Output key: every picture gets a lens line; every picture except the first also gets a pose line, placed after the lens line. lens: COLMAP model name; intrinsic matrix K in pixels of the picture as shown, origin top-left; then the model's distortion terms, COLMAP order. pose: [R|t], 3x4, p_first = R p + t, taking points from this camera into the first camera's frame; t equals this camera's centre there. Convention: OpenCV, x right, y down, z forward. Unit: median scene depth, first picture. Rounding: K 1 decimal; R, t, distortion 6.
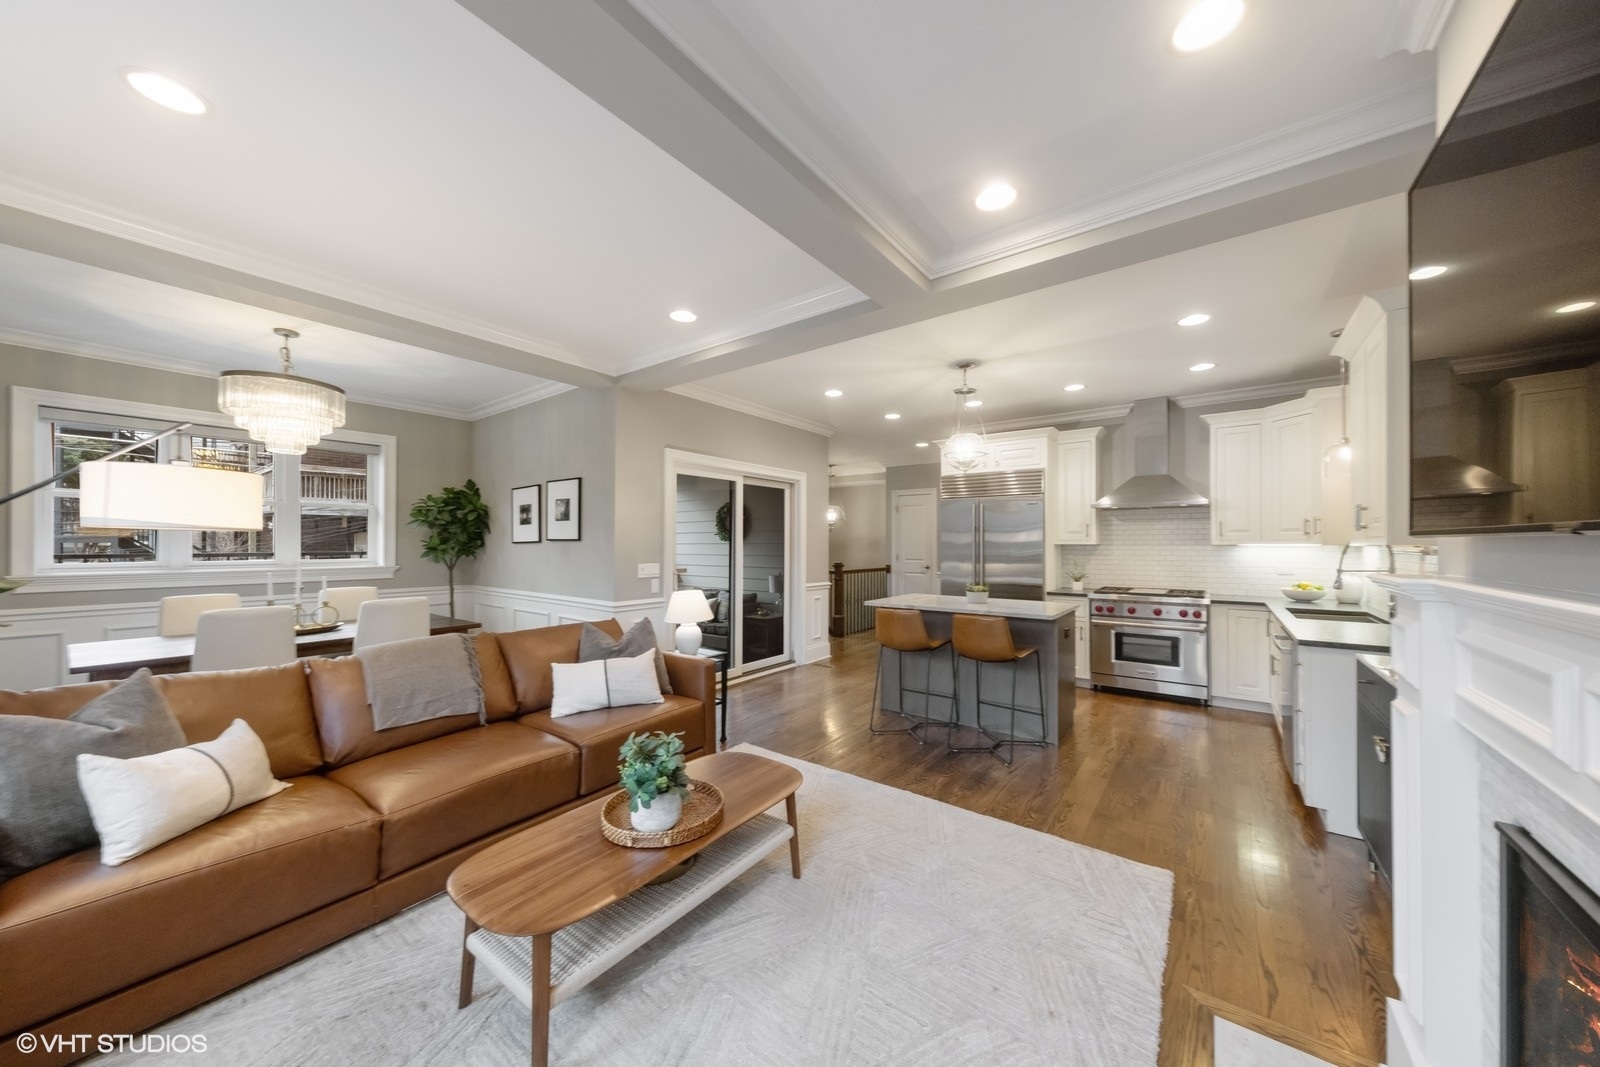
lens RADIAL K [[546.1, 0, 814.3], [0, 546.1, 541.2], [0, 0, 1]] dist [0.009476, 0.000239]
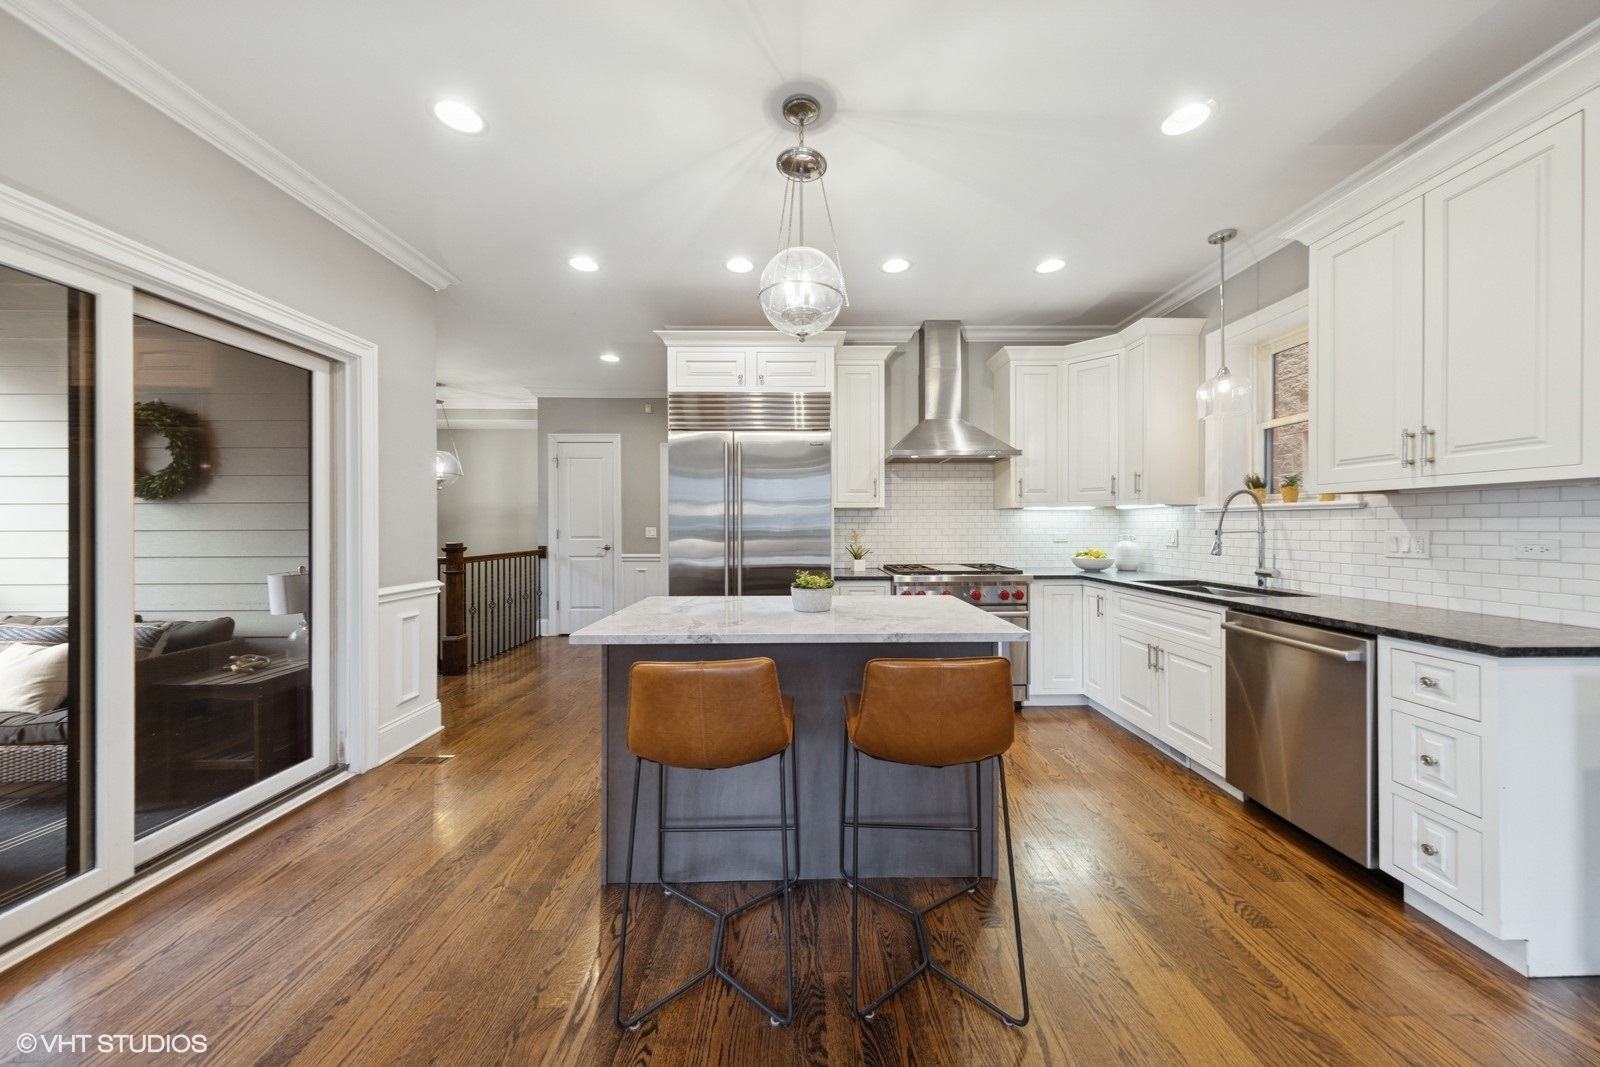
lens RADIAL K [[546.1, 0, 813.4], [0, 546.1, 527.3], [0, 0, 1]] dist [0.009476, 0.000239]
pose [[0.798553, -0.005211, 0.601902, -0.002015], [0.000453, 0.999967, 0.008057, 0.031109], [-0.601924, -0.006161, 0.798529, 0.561364]]
